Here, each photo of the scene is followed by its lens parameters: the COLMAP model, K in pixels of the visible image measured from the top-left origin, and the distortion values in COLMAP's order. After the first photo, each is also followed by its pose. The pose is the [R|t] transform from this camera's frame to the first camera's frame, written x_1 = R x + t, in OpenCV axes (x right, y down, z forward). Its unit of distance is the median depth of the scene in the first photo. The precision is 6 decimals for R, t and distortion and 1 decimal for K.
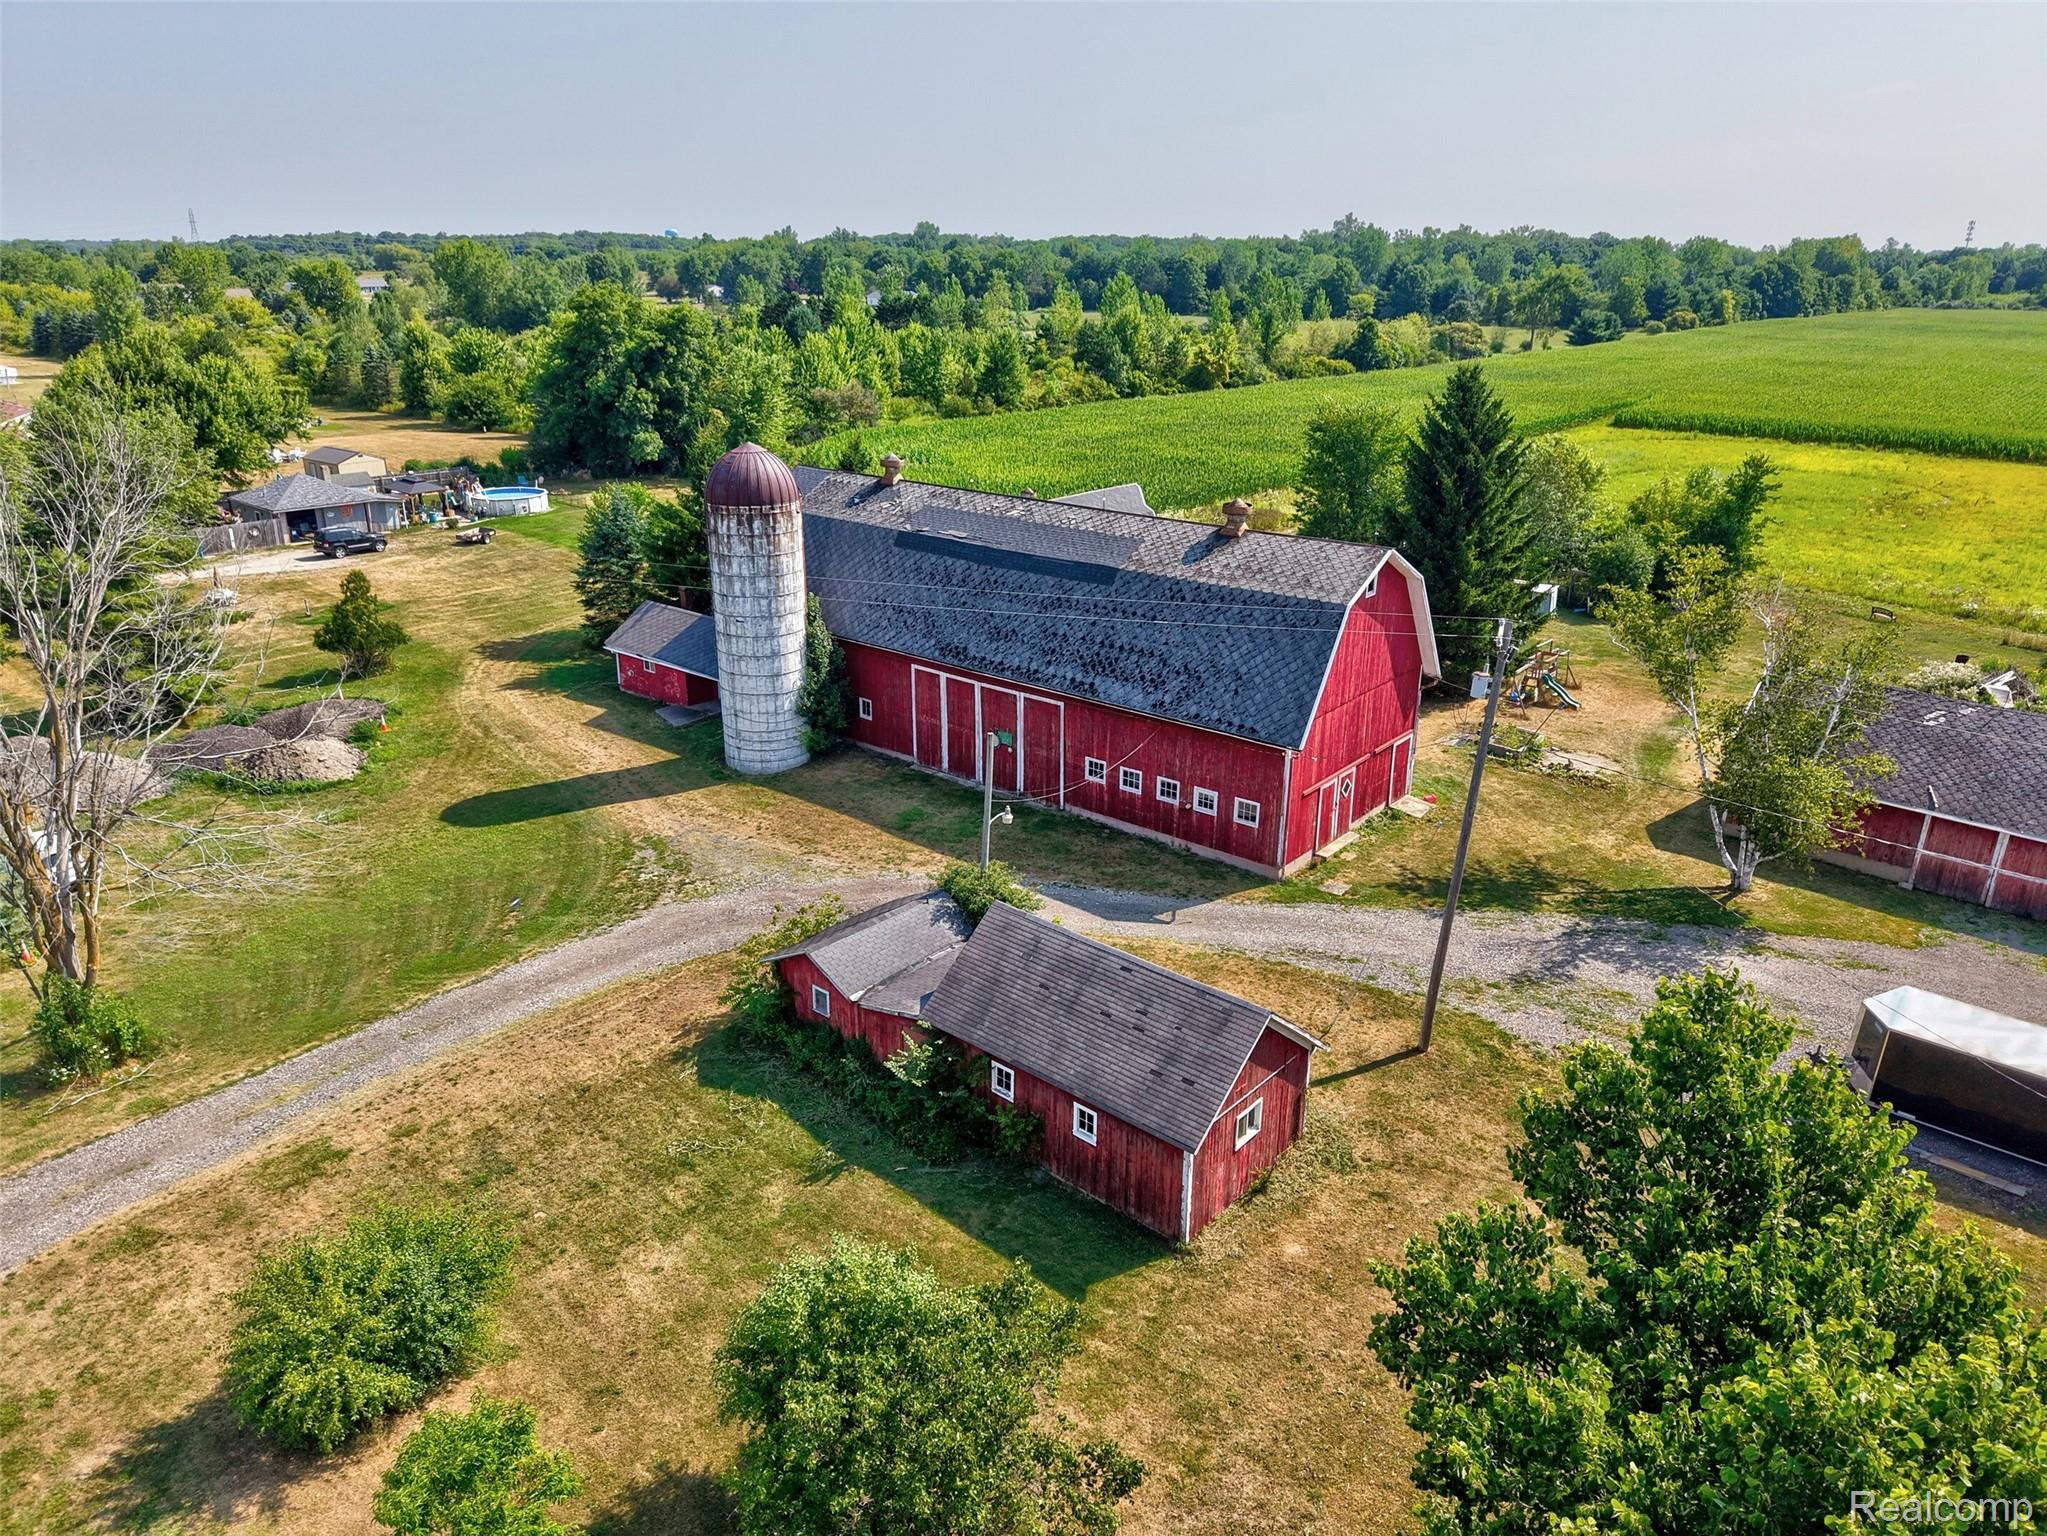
lens RADIAL K [[1369.8, 0, 1019.8], [0, 1369.8, 776.7], [0, 0, 1]] dist [0.004275, -0.002622]
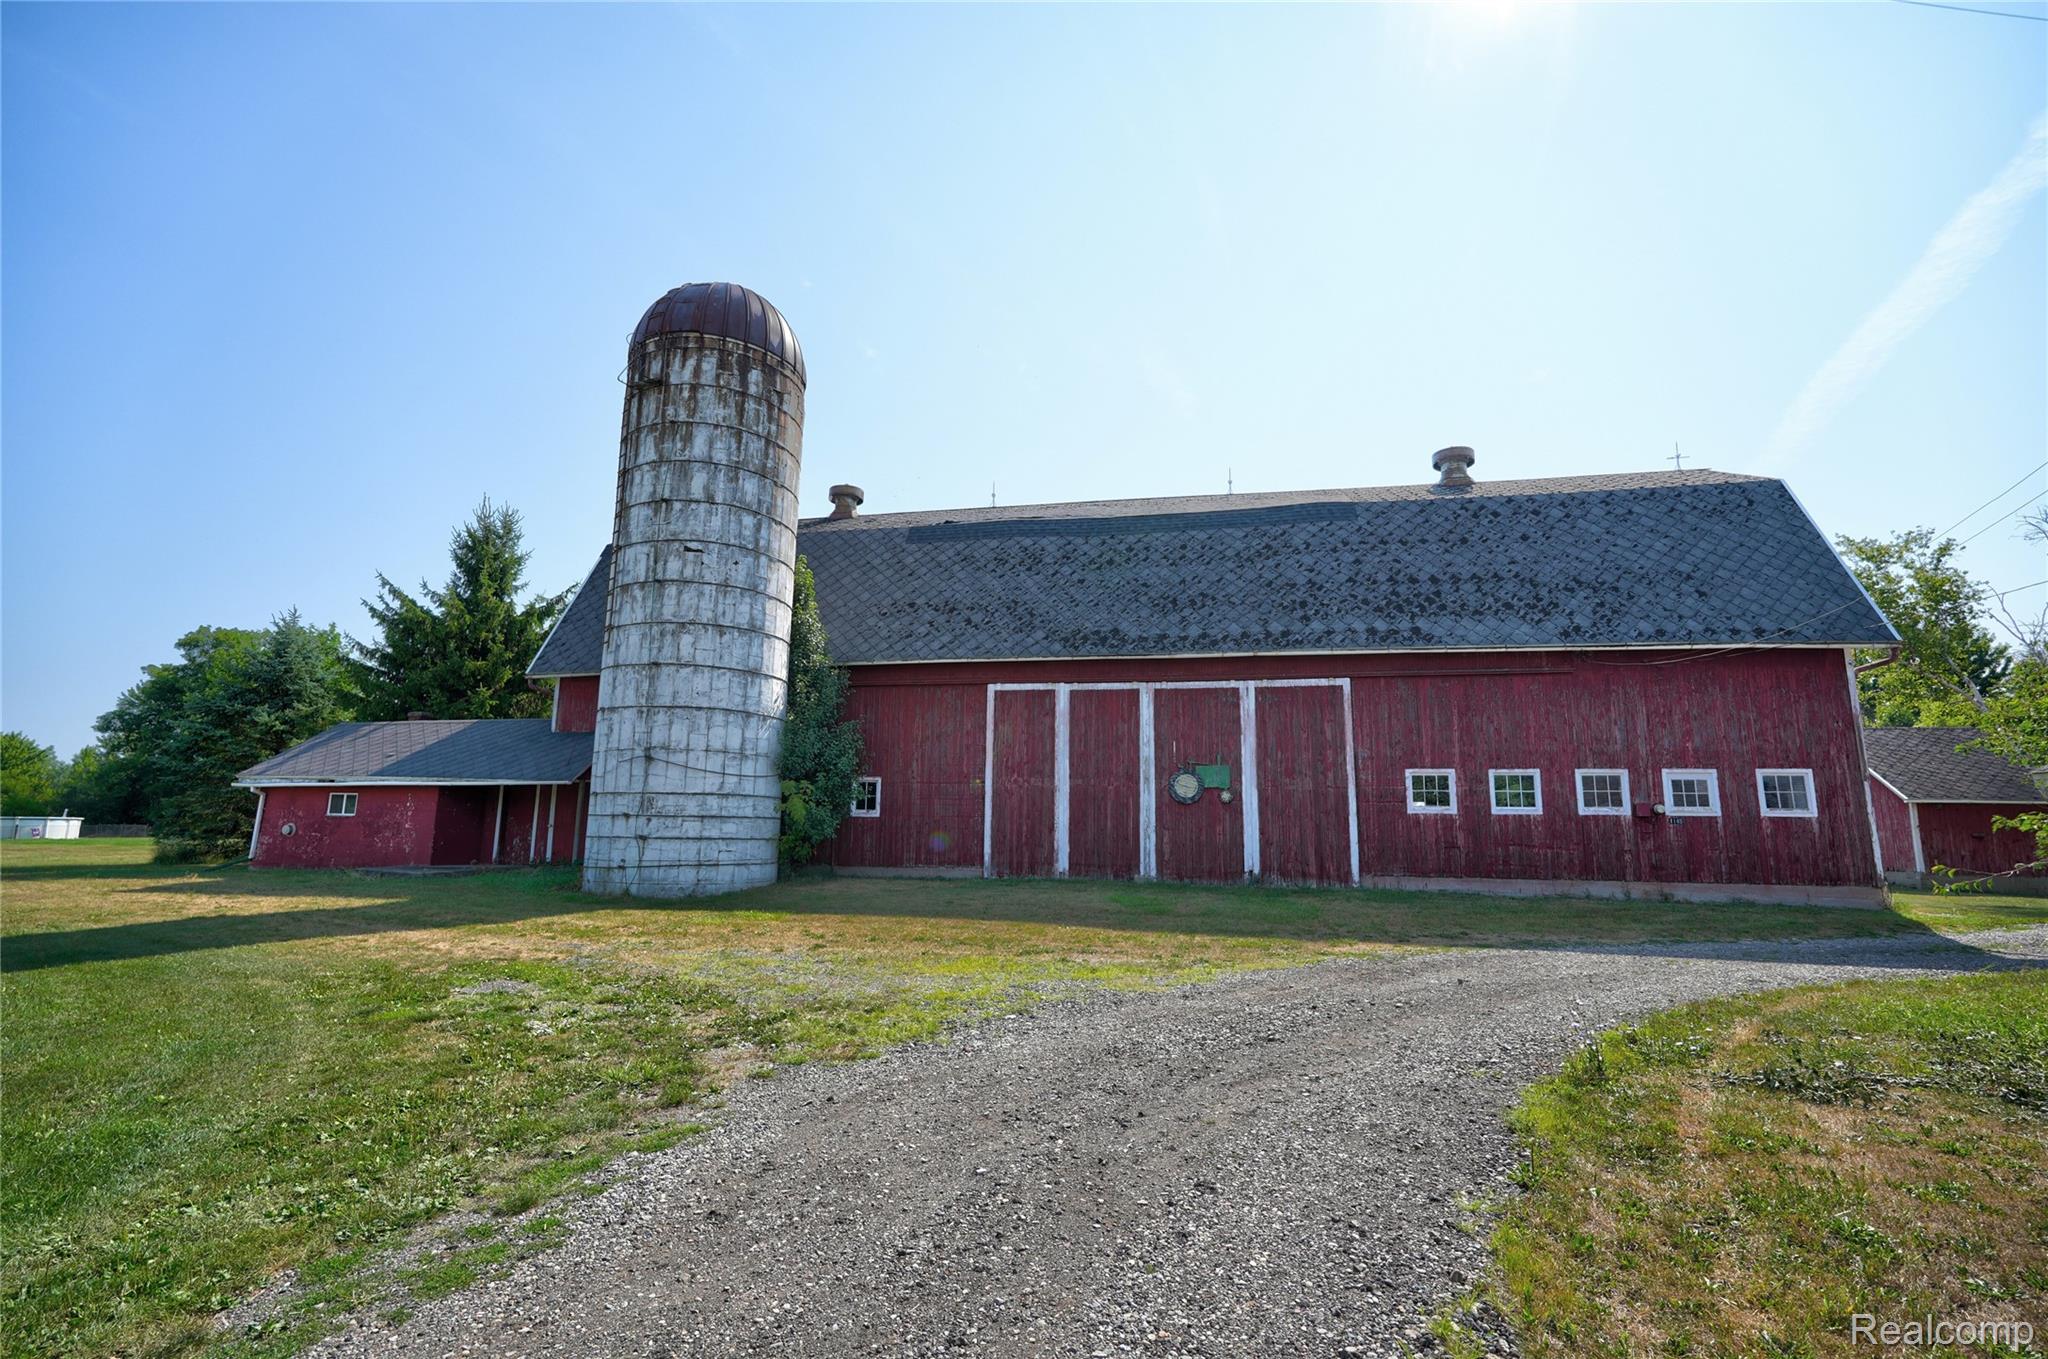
lens RADIAL K [[919.7, 0, 1021.5], [0, 919.7, 672.5], [0, 0, 1]] dist [-0.056606, 0.034529]
pose [[0.883321, 0.084919, 0.461012, -0.137575], [0.156768, 0.873316, -0.461241, 0.050212], [-0.441777, 0.479696, 0.758106, 0.404693]]
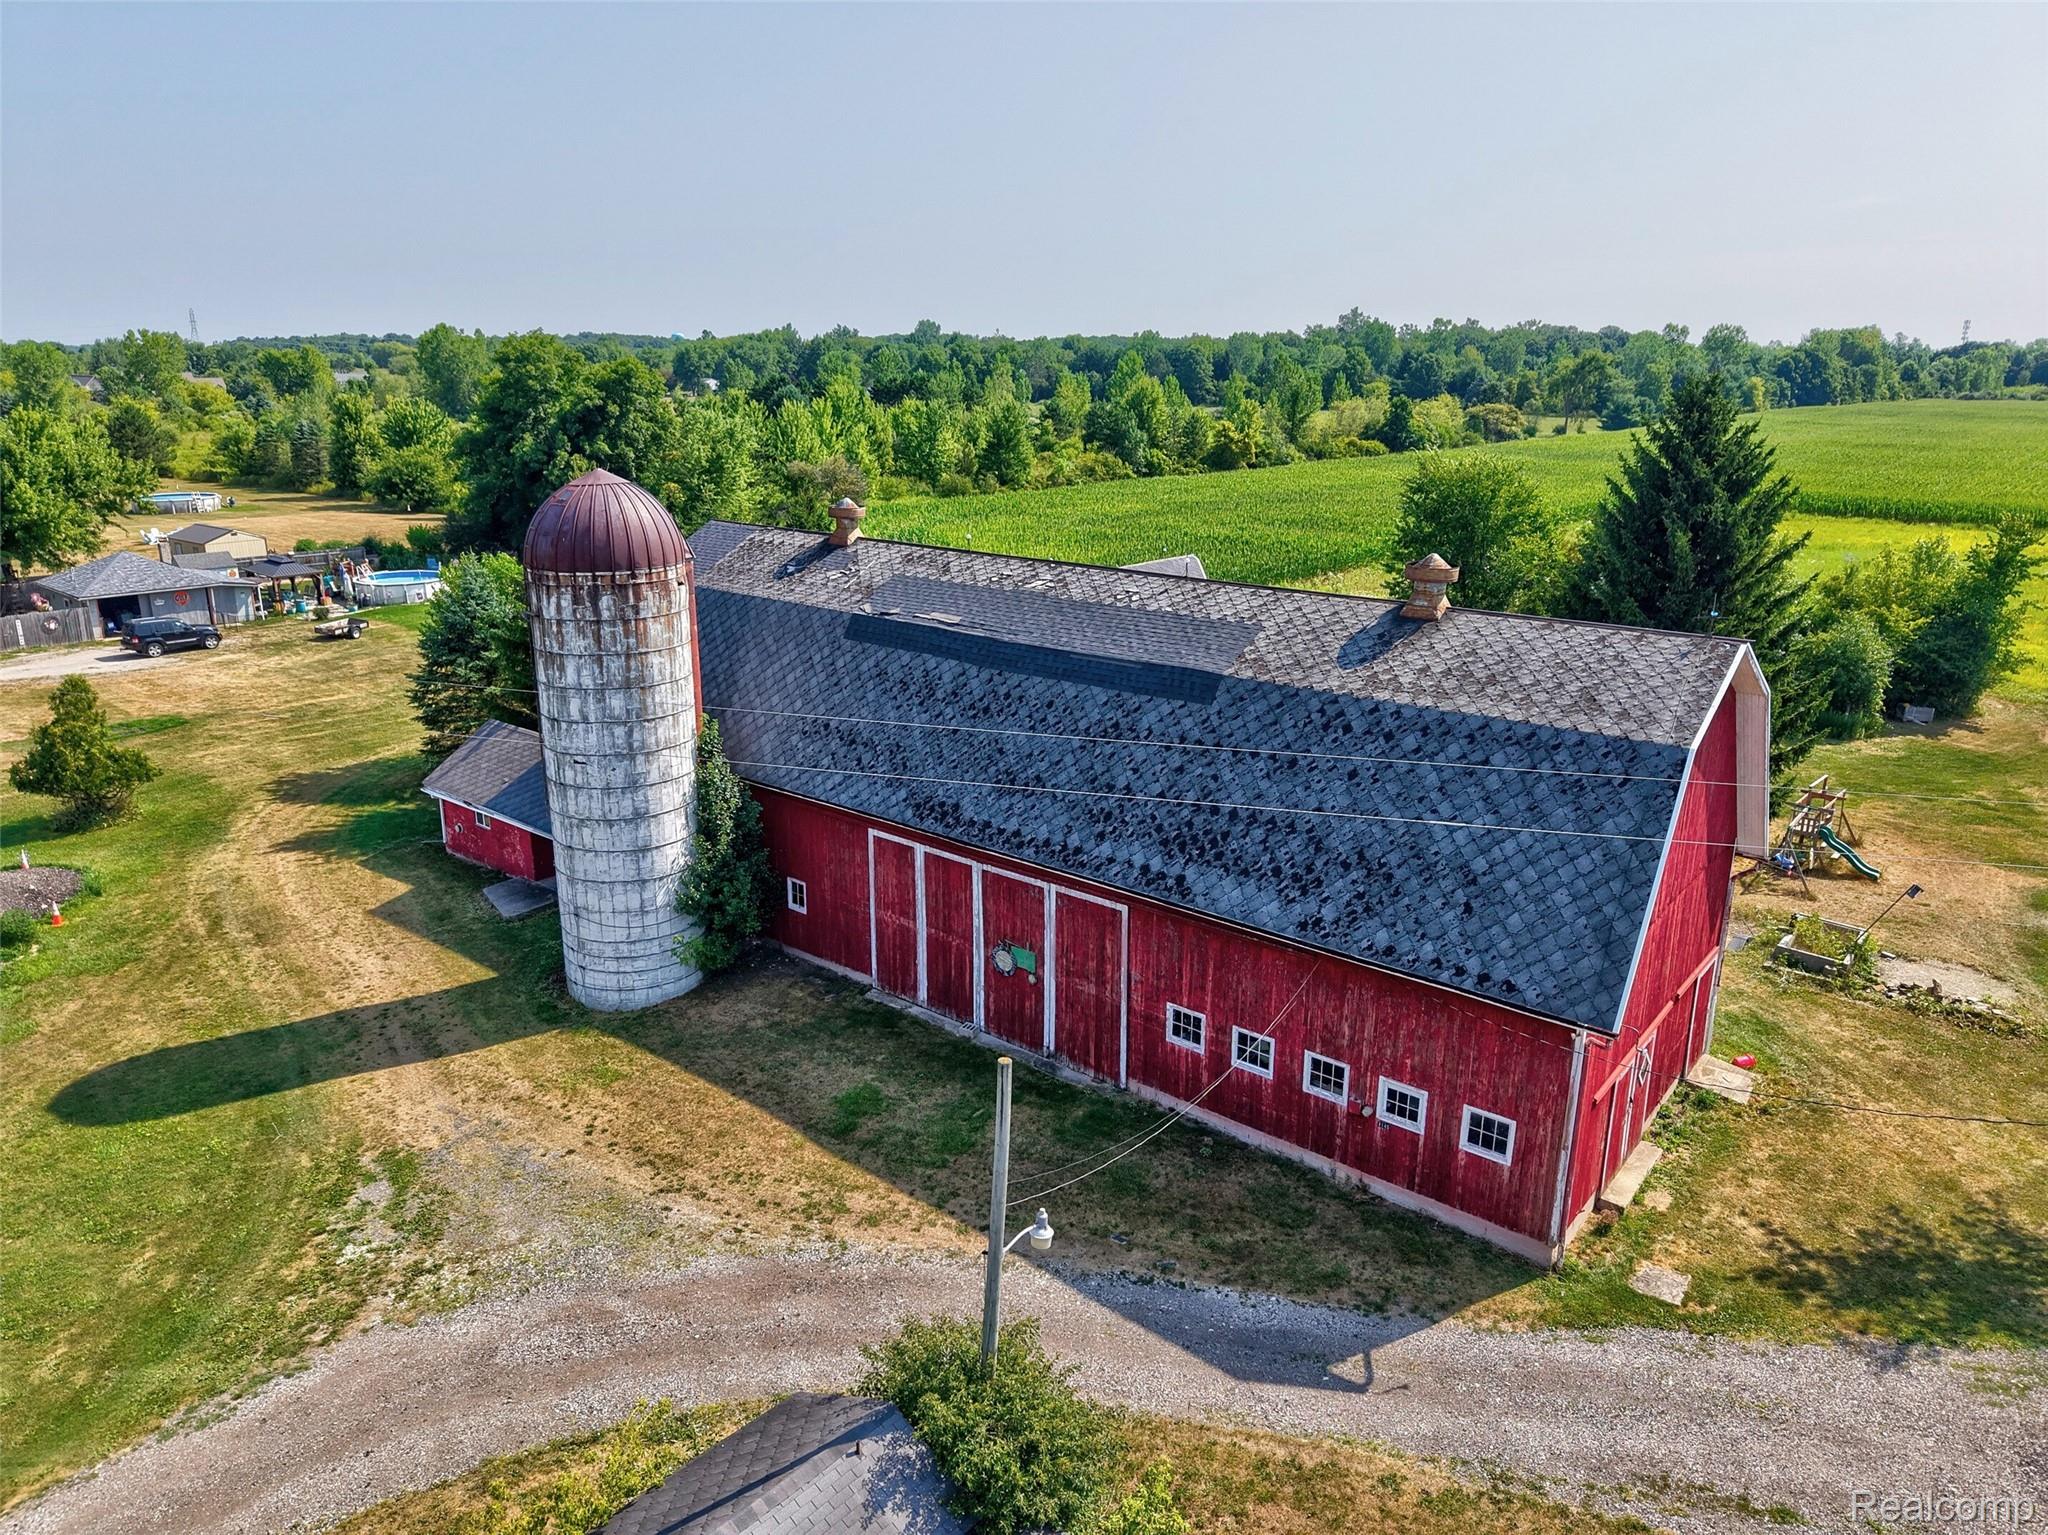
lens RADIAL K [[1366.8, 0, 1024.0], [0, 1366.8, 767.5], [0, 0, 1]] dist [-0.005467, -0.000937]
pose [[0.999995, -0.002110, 0.002287, -0.006510], [0.002275, 0.997197, -0.074780, -0.036897], [-0.002122, 0.074785, 0.997197, 0.225056]]
